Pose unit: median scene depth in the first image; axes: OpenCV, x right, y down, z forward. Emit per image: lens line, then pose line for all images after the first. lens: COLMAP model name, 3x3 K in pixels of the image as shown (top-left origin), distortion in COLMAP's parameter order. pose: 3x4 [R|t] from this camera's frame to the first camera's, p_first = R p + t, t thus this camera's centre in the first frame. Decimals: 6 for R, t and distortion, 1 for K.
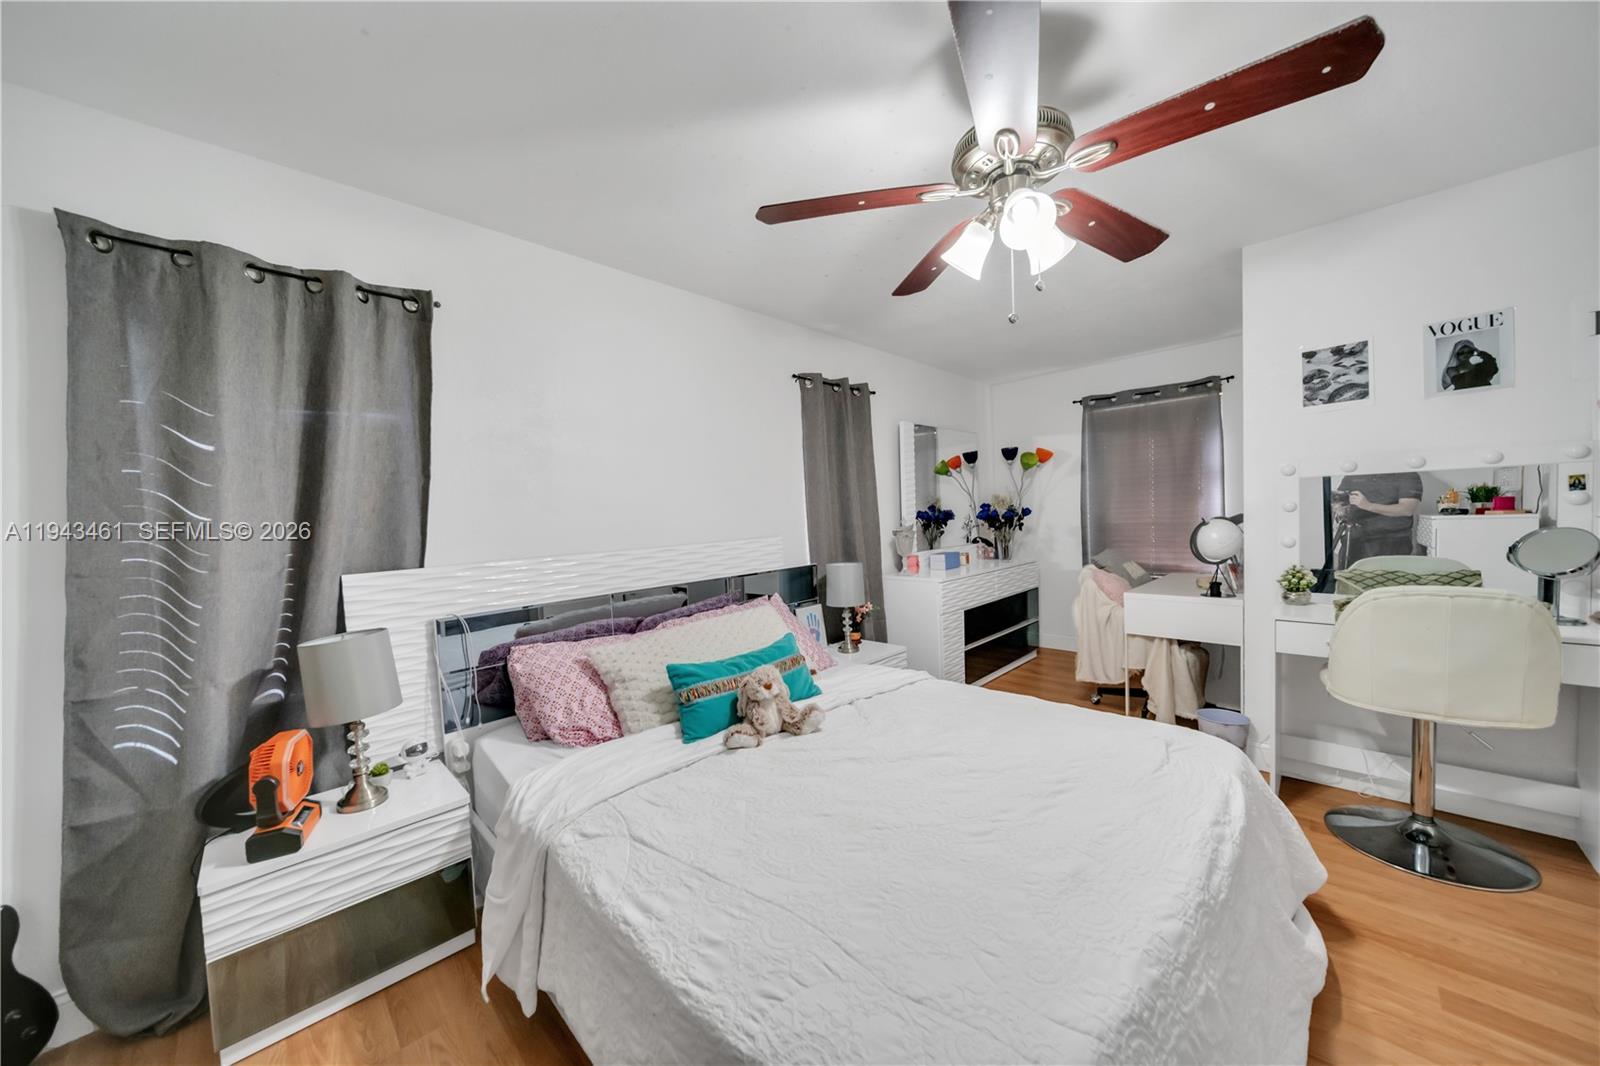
lens RADIAL K [[554.3, 0, 798.8], [0, 554.3, 537.2], [0, 0, 1]] dist [-0.001051, -0.000639]
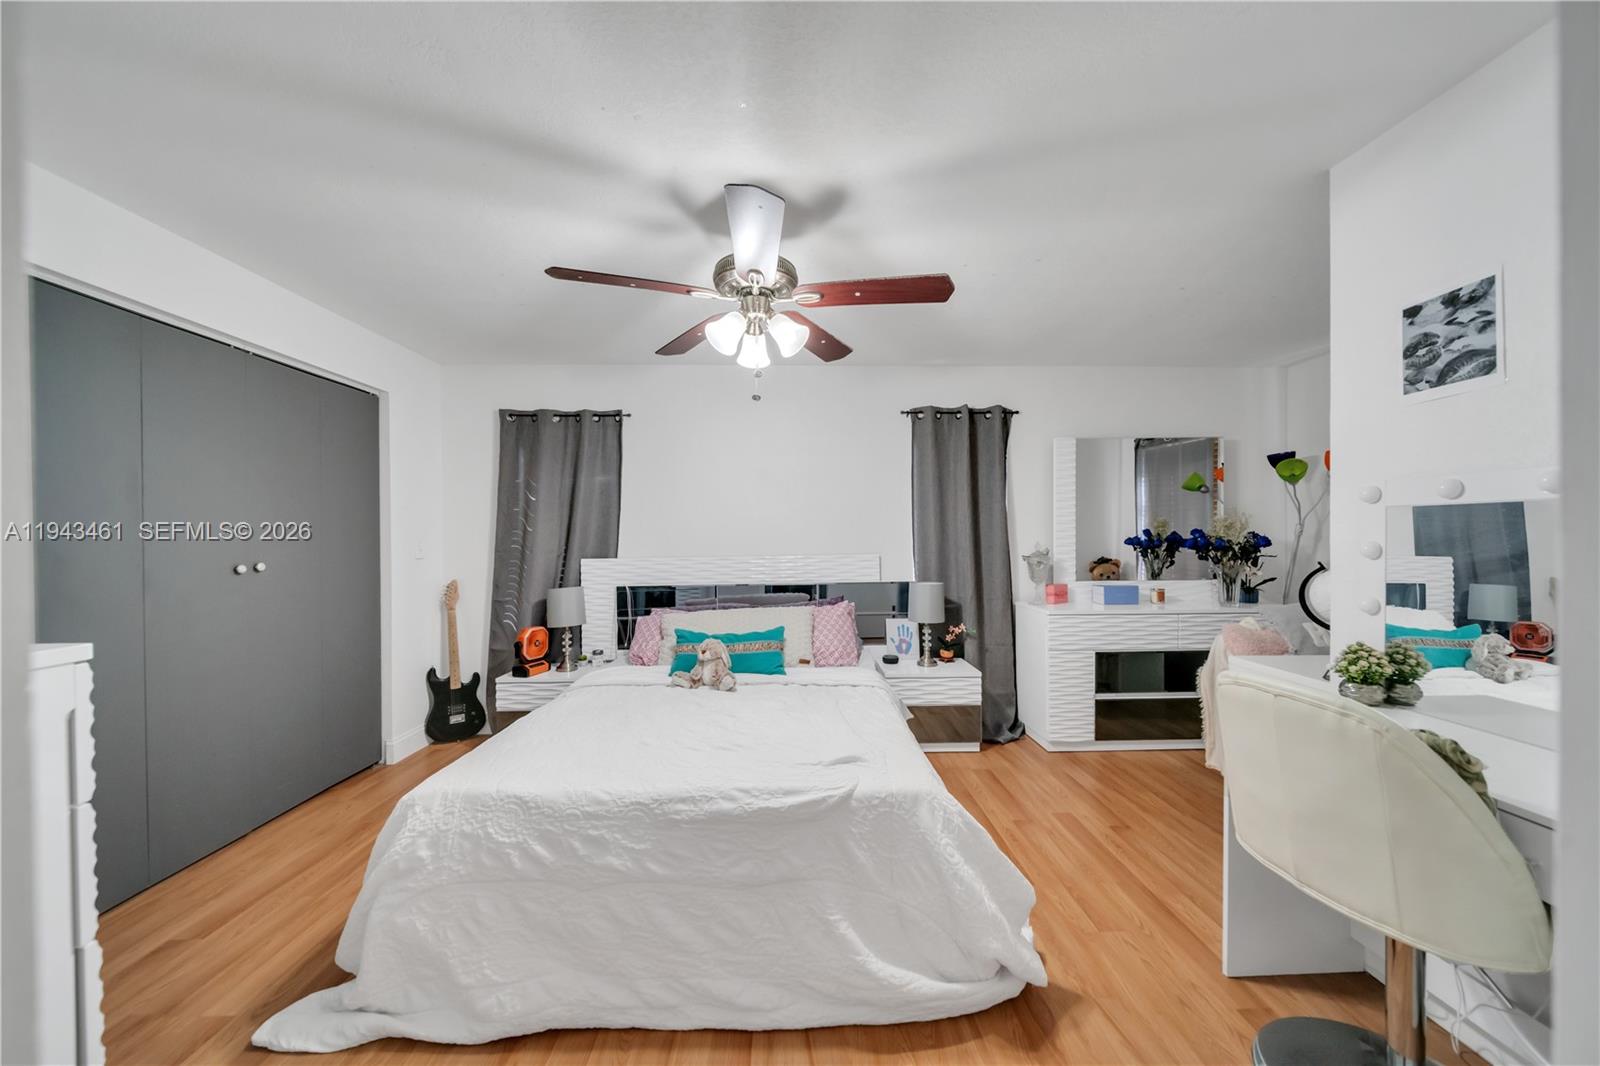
lens RADIAL K [[554.3, 0, 801.3], [0, 554.3, 536.7], [0, 0, 1]] dist [-0.001051, -0.000639]
pose [[0.718576, 0.036556, -0.694487, 0.901793], [-0.049143, 0.998790, 0.001727, -0.042984], [0.693710, 0.032888, 0.719504, 0.077476]]
